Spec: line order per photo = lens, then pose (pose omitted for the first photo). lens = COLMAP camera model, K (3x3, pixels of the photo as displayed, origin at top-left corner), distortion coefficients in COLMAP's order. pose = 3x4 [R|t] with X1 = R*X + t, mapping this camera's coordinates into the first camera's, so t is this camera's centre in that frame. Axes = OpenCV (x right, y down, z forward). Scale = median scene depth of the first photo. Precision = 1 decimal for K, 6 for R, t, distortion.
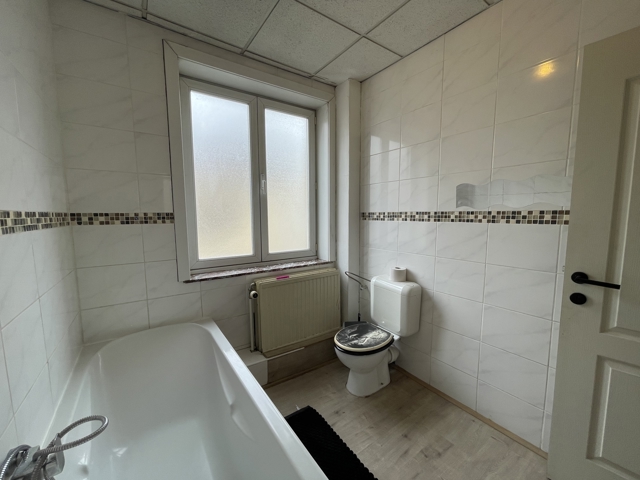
lens RADIAL K [[260.9, 0, 320.5], [0, 260.9, 240.3], [0, 0, 1]] dist [-0.002833, 0.000489]
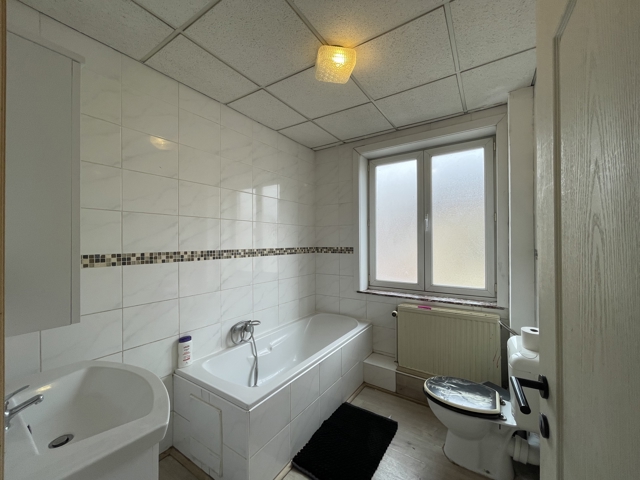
lens RADIAL K [[260.9, 0, 317.9], [0, 260.9, 239.4], [0, 0, 1]] dist [-0.002833, 0.000489]
pose [[0.356965, -0.004786, -0.934105, 0.771118], [-0.088617, 0.995303, -0.038964, -0.062717], [0.929905, 0.096686, 0.354864, 0.185138]]
